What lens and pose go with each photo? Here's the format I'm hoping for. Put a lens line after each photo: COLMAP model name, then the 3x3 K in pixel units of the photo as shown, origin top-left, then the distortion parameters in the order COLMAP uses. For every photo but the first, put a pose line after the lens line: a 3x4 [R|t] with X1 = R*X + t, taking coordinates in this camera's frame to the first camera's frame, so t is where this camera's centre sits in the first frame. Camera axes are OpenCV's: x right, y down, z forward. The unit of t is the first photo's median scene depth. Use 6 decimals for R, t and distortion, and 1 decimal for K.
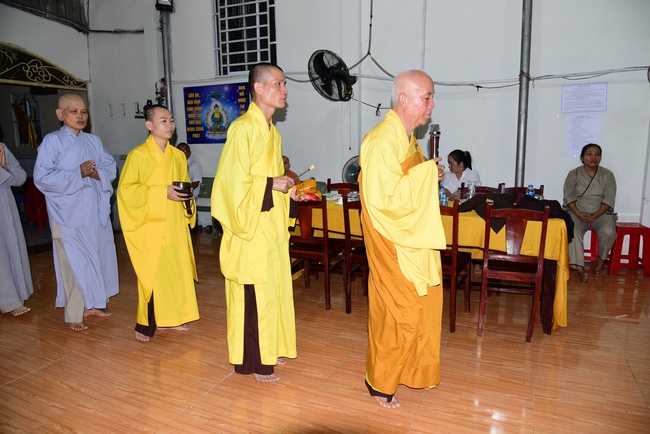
lens RADIAL K [[470.6, 0, 321.2], [0, 470.6, 215.0], [0, 0, 1]] dist [-0.024944, -0.005649]
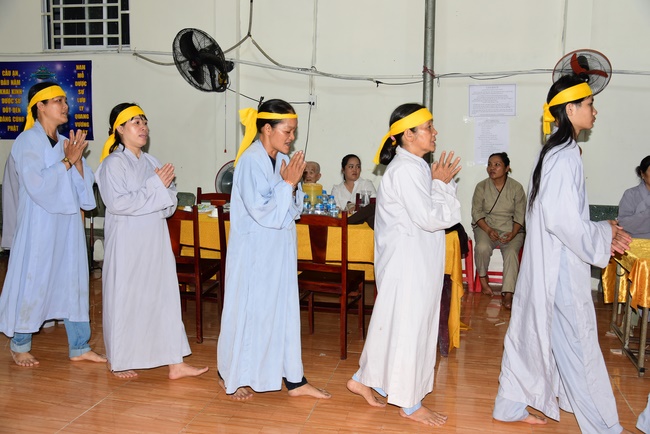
lens RADIAL K [[646.1, 0, 324.2], [0, 646.1, 219.4], [0, 0, 1]] dist [-0.025411, 0.000000]
pose [[0.976636, 0.003352, 0.214872, -0.010898], [0.004484, 0.999343, -0.035969, 0.016819], [-0.214851, 0.036092, 0.975980, -0.113598]]
